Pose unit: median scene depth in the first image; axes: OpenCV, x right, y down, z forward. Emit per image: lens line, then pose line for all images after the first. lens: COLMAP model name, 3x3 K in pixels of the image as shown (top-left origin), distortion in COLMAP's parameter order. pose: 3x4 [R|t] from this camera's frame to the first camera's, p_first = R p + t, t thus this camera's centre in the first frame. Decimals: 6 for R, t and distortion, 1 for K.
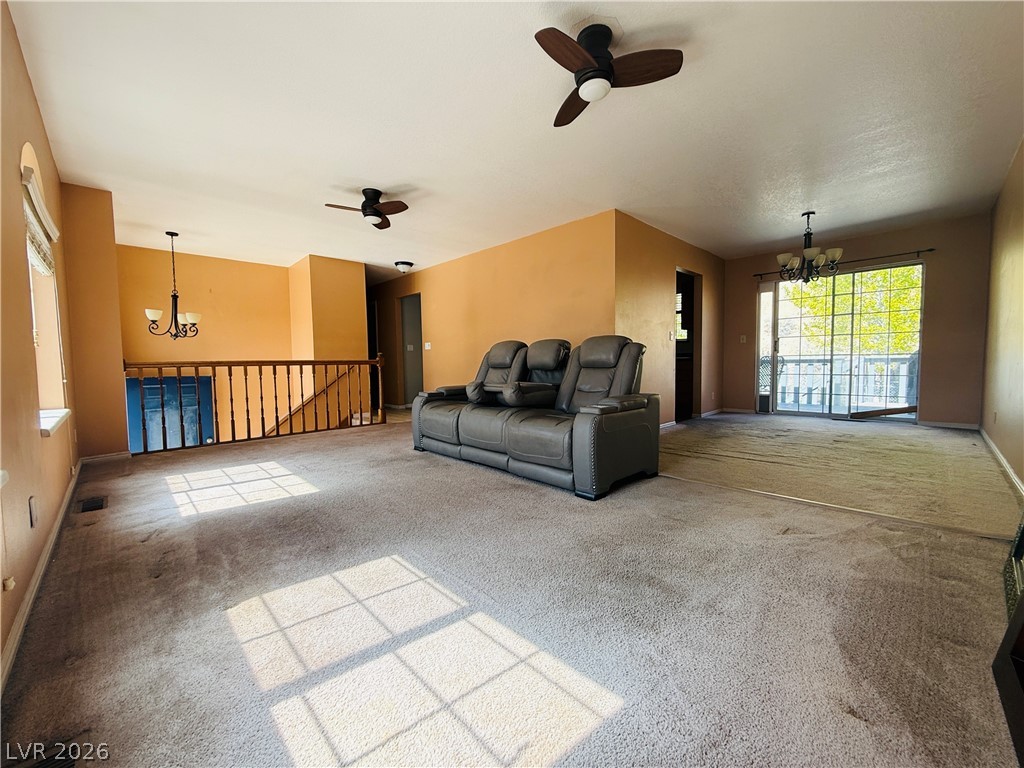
lens RADIAL K [[407.0, 0, 510.7], [0, 407.0, 384.9], [0, 0, 1]] dist [0.000547, -0.000389]
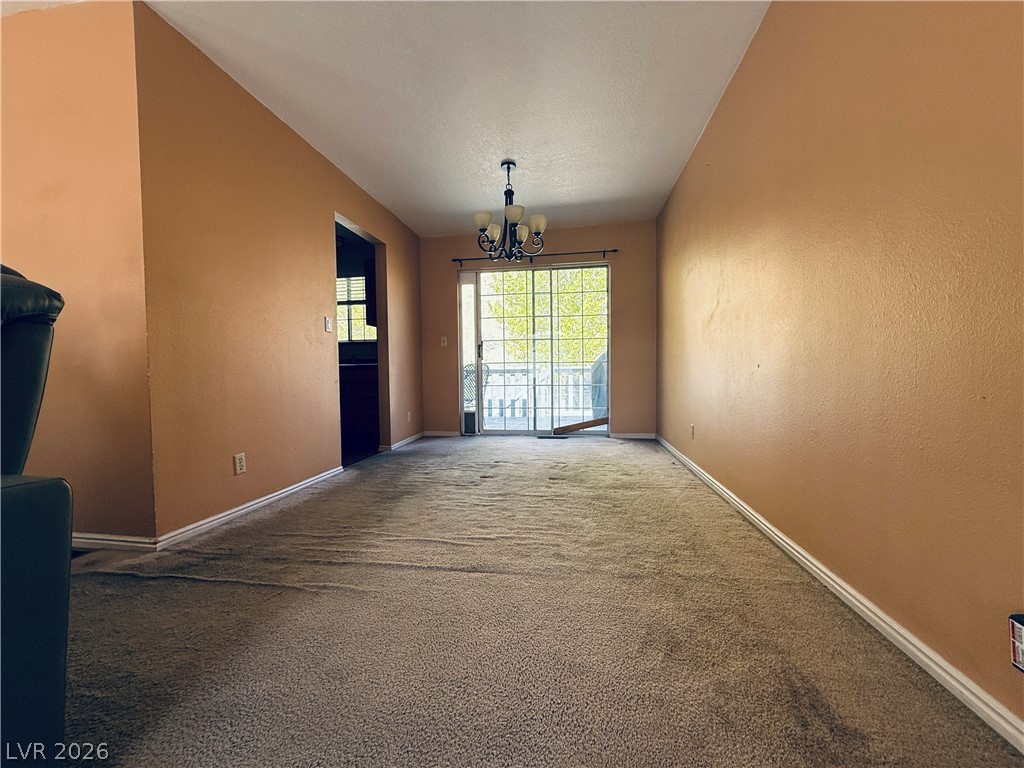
lens RADIAL K [[407.0, 0, 510.7], [0, 407.0, 384.9], [0, 0, 1]] dist [0.000547, -0.000389]
pose [[0.802083, -0.015038, 0.597023, 0.220377], [0.036021, 0.999081, -0.023228, -0.007663], [-0.596125, 0.040136, 0.801888, 0.321957]]
